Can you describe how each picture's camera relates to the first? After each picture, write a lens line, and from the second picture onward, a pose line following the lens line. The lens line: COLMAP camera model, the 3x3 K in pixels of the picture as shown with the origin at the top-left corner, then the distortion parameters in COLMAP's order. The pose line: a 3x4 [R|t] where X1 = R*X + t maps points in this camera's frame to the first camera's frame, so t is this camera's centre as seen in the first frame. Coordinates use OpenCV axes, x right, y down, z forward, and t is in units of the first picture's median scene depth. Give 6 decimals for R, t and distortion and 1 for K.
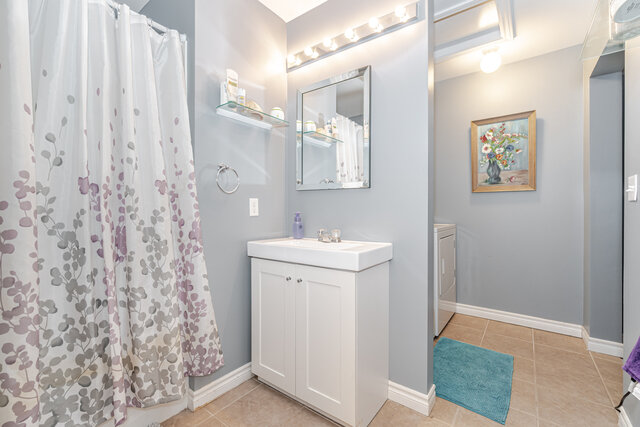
lens RADIAL K [[277.7, 0, 318.2], [0, 277.7, 208.6], [0, 0, 1]] dist [-0.003507, 0.000225]
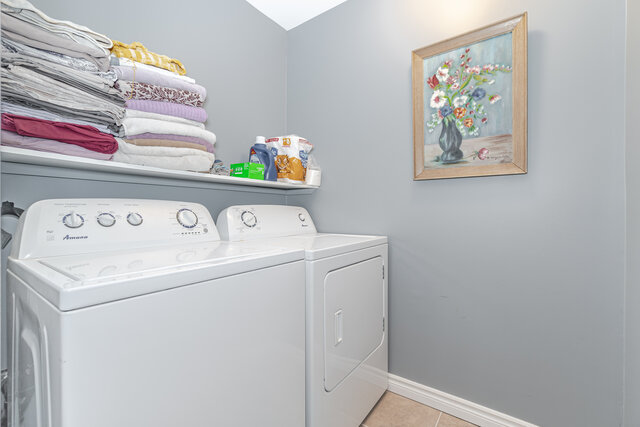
lens RADIAL K [[277.7, 0, 320.3], [0, 277.7, 213.7], [0, 0, 1]] dist [-0.003507, 0.000225]
pose [[0.999634, 0.003870, 0.026763, 0.381418], [-0.003812, 0.999990, -0.002196, 0.011296], [-0.026771, 0.002094, 0.999639, 0.486563]]
